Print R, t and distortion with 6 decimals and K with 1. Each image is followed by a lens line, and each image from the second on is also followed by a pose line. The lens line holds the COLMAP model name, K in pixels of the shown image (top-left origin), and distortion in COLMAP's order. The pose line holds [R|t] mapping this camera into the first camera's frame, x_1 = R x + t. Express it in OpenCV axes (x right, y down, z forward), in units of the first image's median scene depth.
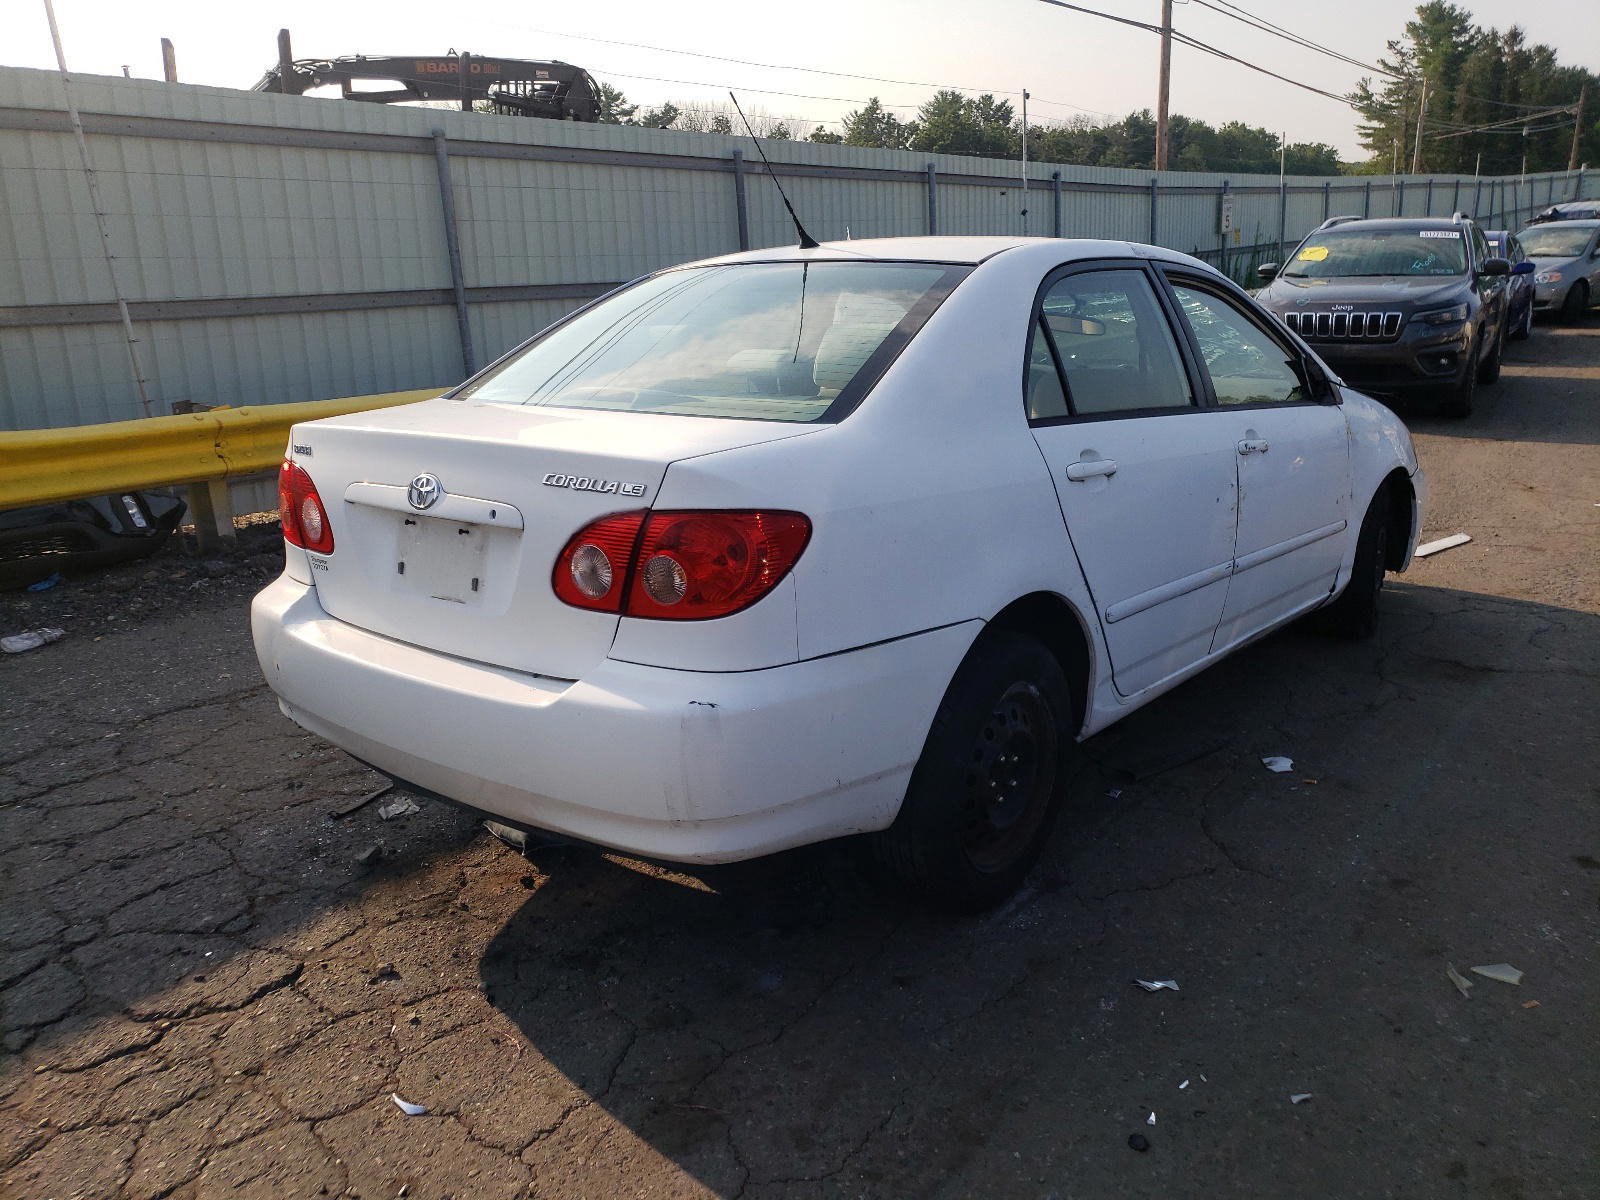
lens RADIAL K [[1218.5, 0, 800.0], [0, 1218.5, 600.0], [0, 0, 1]] dist [0.098667, -0.165056]
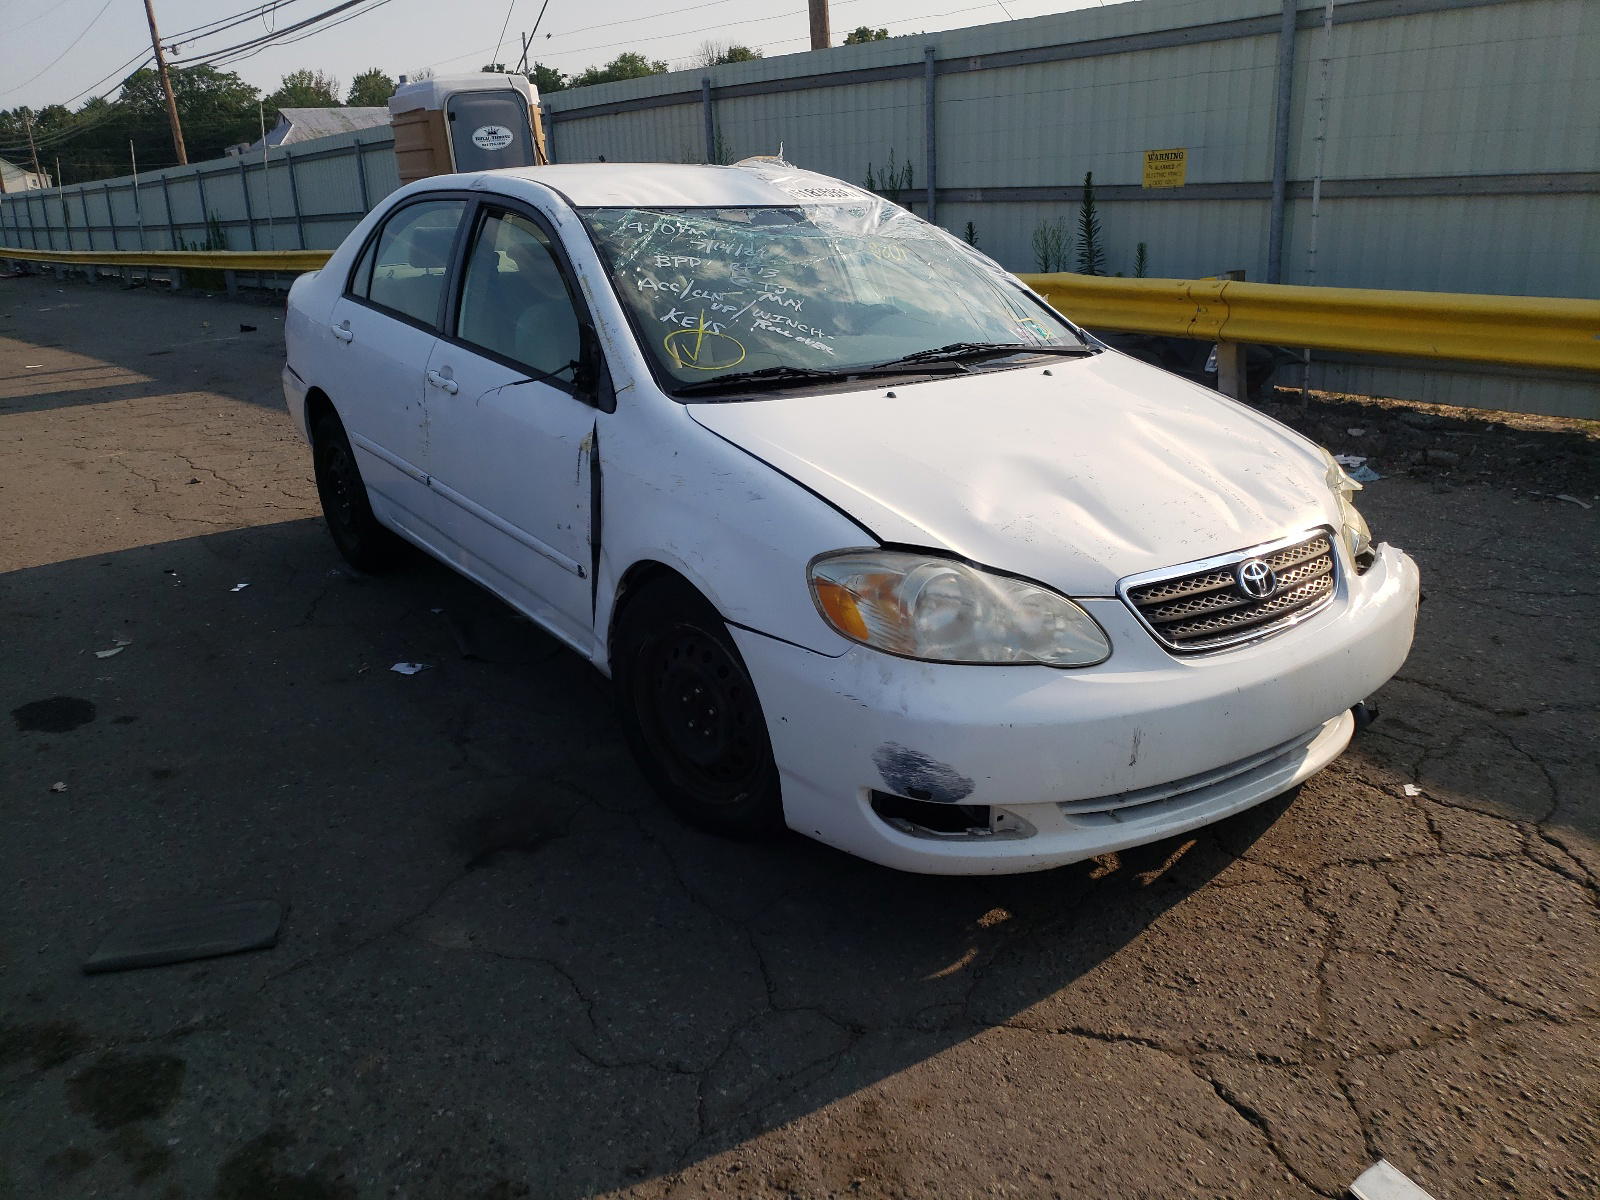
lens RADIAL K [[1218.5, 0, 800.0], [0, 1218.5, 600.0], [0, 0, 1]] dist [0.098667, -0.165056]
pose [[-0.239572, 0.342136, -0.908597, 1.253924], [-0.218413, 0.892869, 0.393803, -0.419399], [0.945992, 0.292794, -0.139179, 1.439732]]
